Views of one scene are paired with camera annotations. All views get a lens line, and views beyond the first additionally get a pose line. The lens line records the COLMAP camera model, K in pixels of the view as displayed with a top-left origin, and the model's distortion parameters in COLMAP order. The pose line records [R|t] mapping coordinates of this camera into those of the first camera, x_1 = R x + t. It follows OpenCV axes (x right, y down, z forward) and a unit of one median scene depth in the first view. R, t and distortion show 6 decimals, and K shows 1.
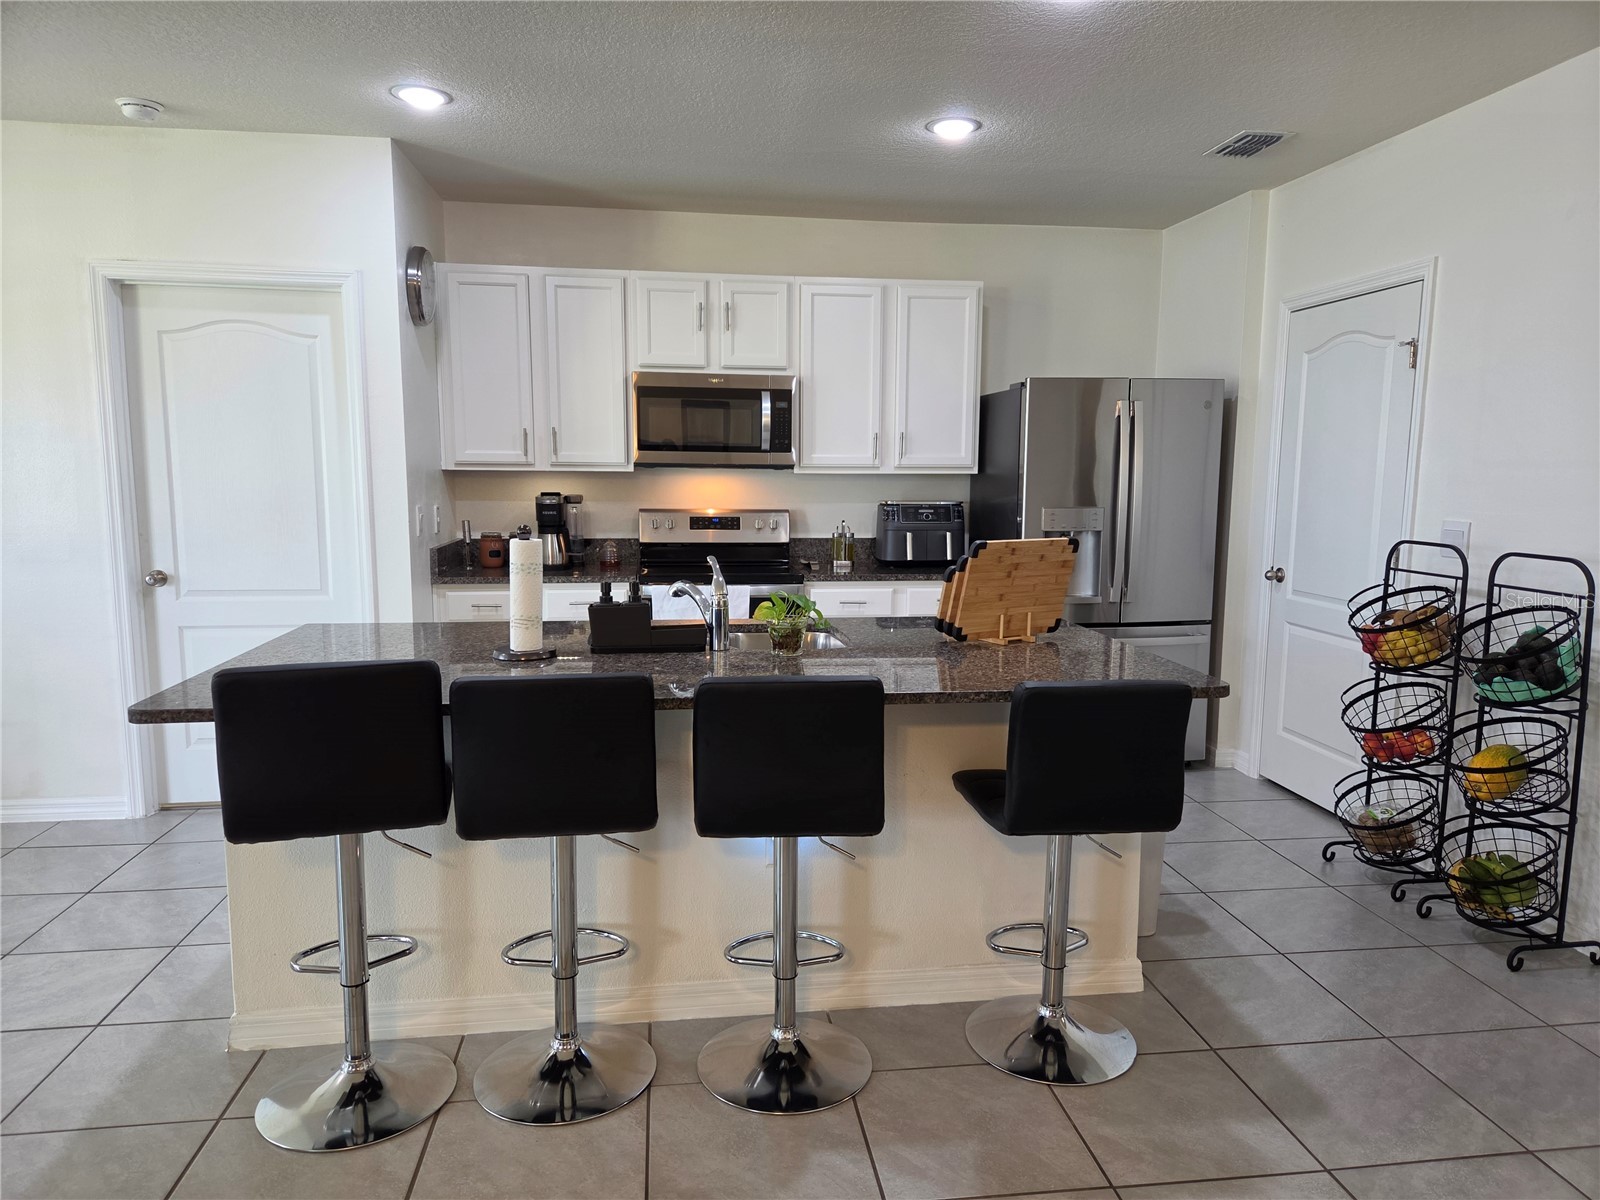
lens RADIAL K [[1059.5, 0, 798.0], [0, 1059.5, 609.3], [0, 0, 1]] dist [0.041608, -0.009467]
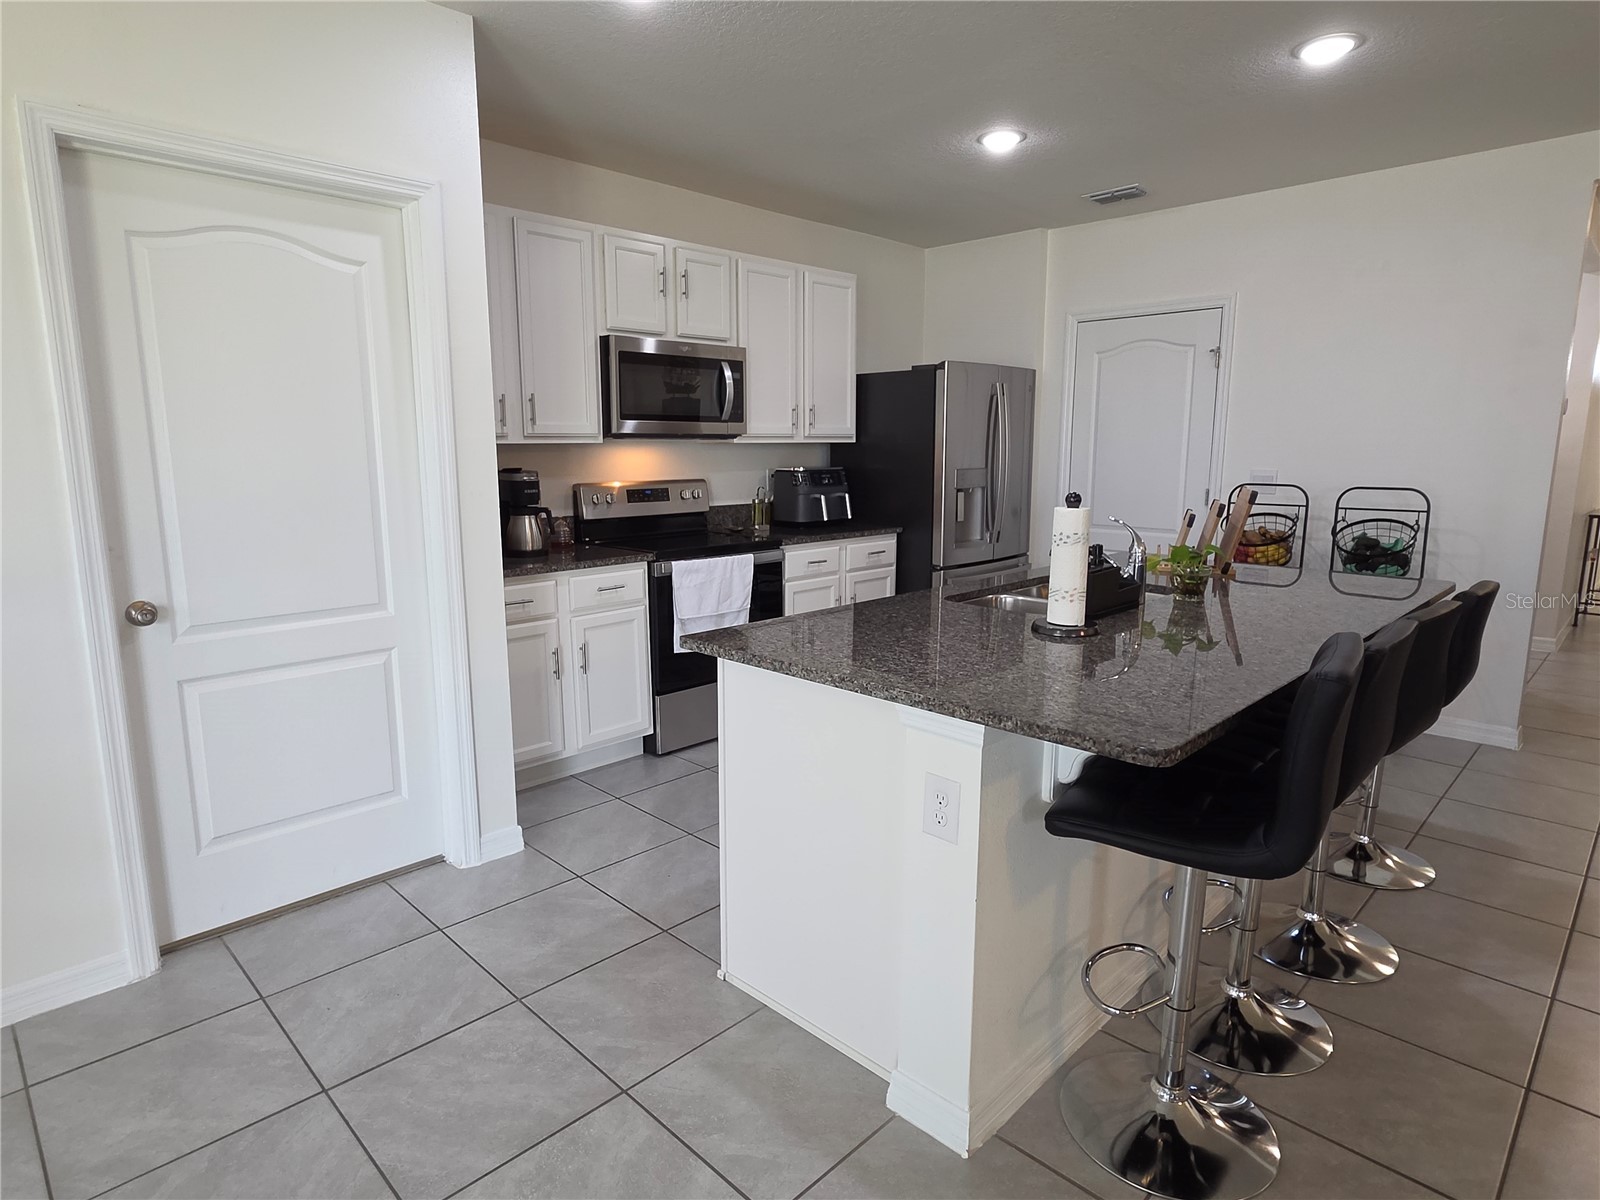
lens RADIAL K [[896.6, 0, 793.8], [0, 896.6, 591.5], [0, 0, 1]] dist [-0.003193, 0.003074]
pose [[0.799252, -0.107697, 0.591268, -0.510605], [0.088541, 0.994178, 0.061399, -0.034394], [-0.594439, 0.003279, 0.804134, 0.275494]]
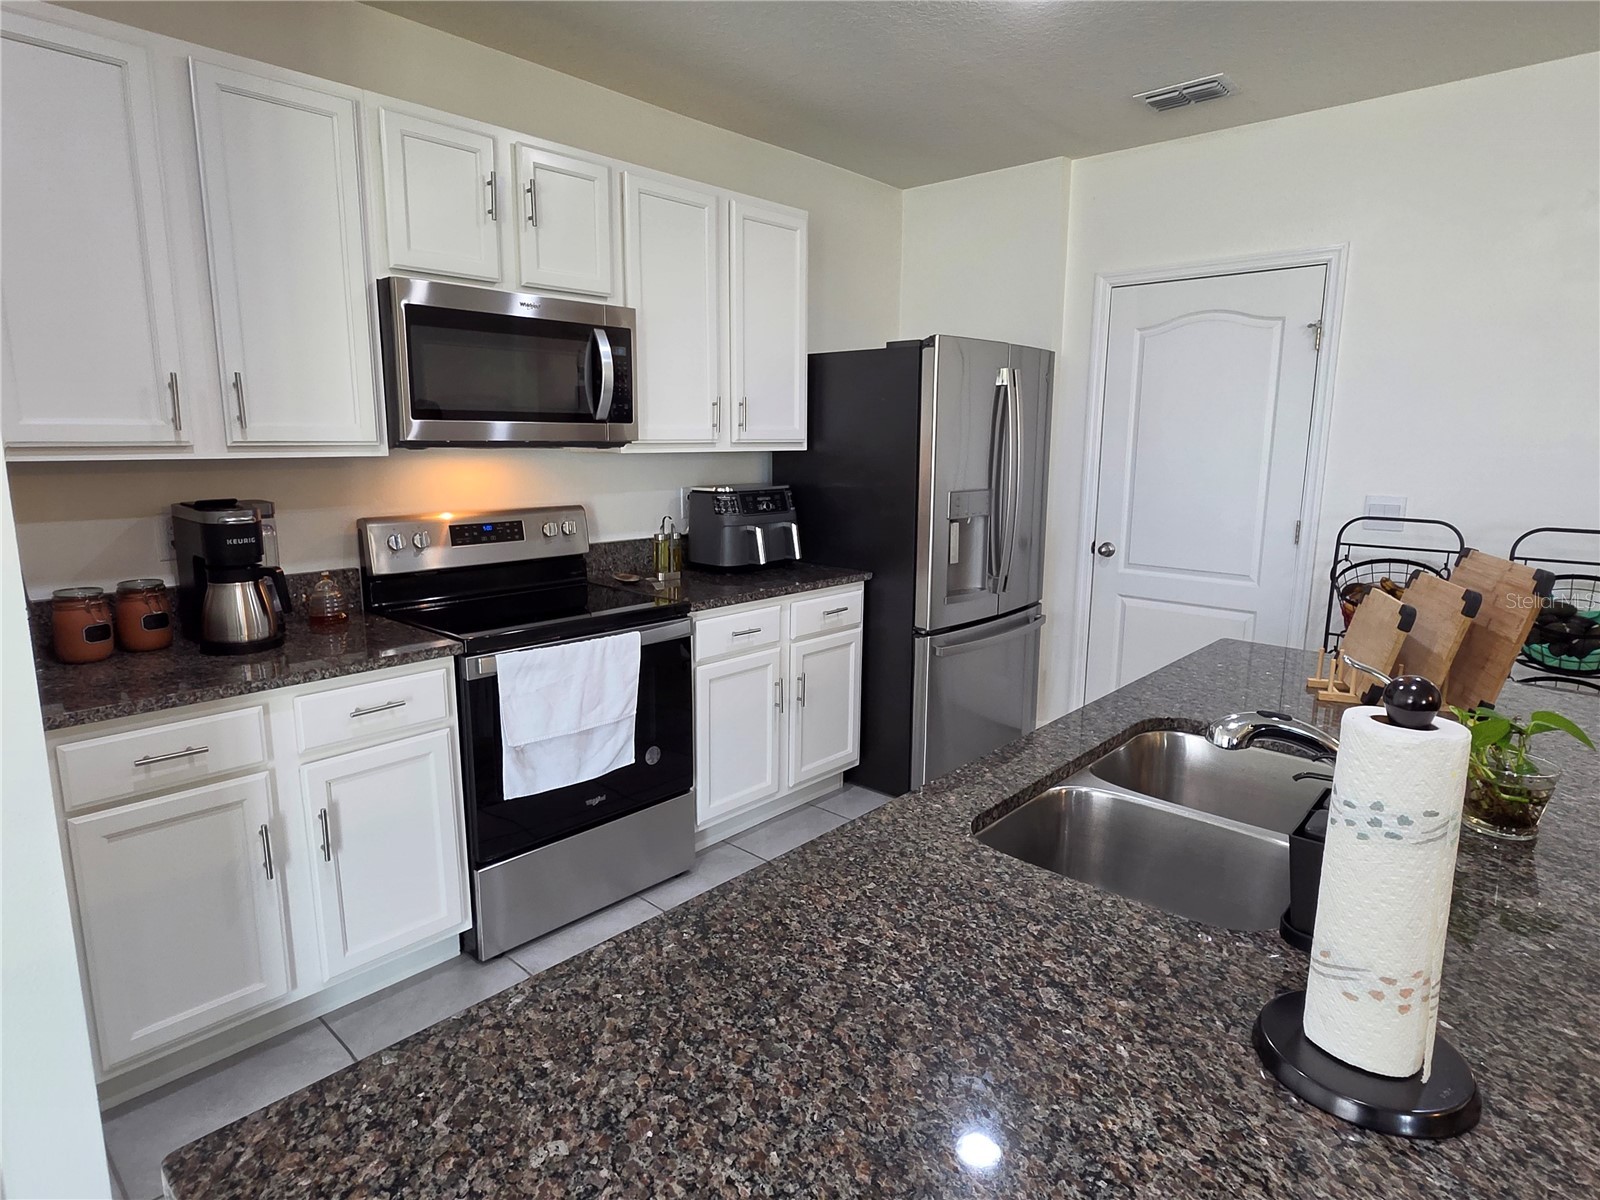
lens RADIAL K [[896.6, 0, 798.0], [0, 896.6, 592.4], [0, 0, 1]] dist [-0.003193, 0.003074]
pose [[0.772815, -0.113293, 0.624437, -0.300259], [0.084430, 0.993544, 0.075770, -0.076575], [-0.628990, -0.005835, 0.777391, 0.497697]]
